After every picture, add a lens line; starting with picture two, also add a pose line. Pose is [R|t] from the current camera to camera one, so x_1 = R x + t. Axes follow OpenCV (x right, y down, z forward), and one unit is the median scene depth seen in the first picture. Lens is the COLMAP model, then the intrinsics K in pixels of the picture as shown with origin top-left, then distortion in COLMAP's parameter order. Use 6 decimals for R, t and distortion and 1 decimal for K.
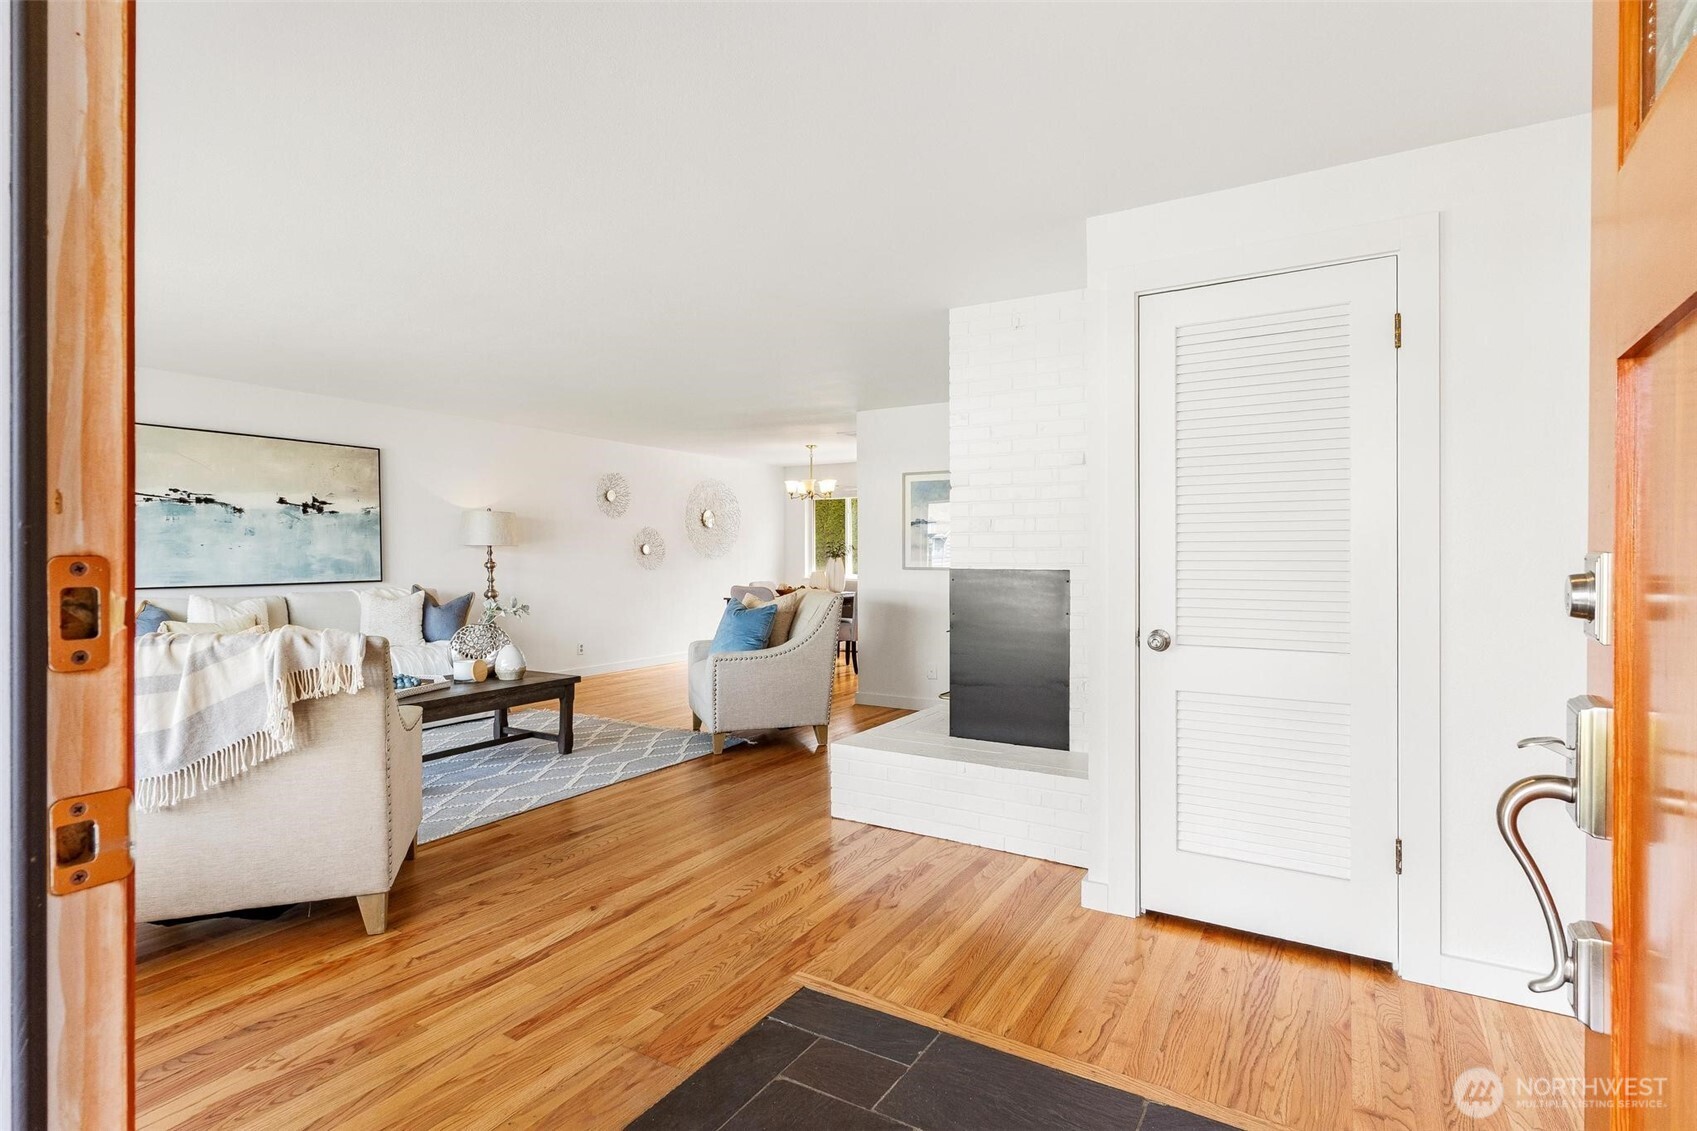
lens RADIAL K [[823.5, 0, 849.0], [0, 823.5, 548.3], [0, 0, 1]] dist [-0.000746, -0.000449]
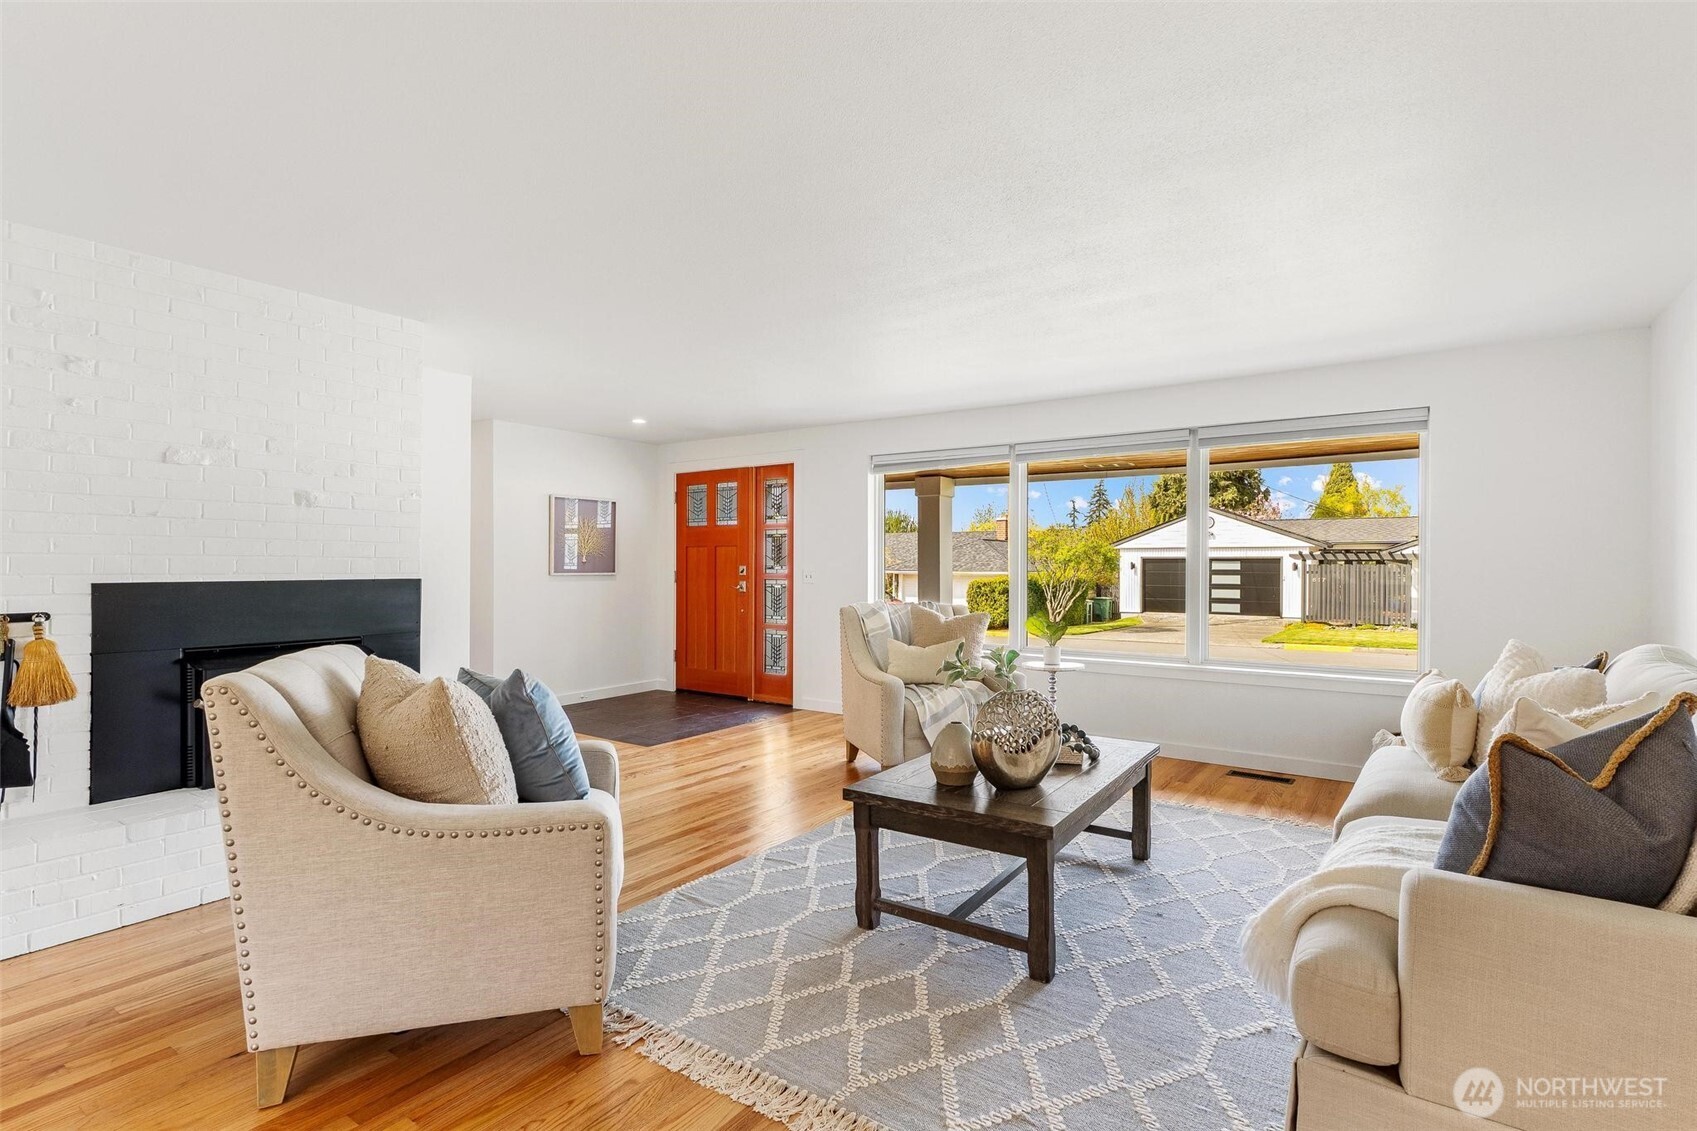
lens RADIAL K [[818.0, 0, 854.8], [0, 818.0, 570.9], [0, 0, 1]] dist [-0.001613, -0.000233]
pose [[-0.998328, 0.000681, 0.057799, -0.497250], [0.000484, 0.999994, -0.003423, 0.019484], [-0.057801, -0.003389, -0.998322, 2.098111]]
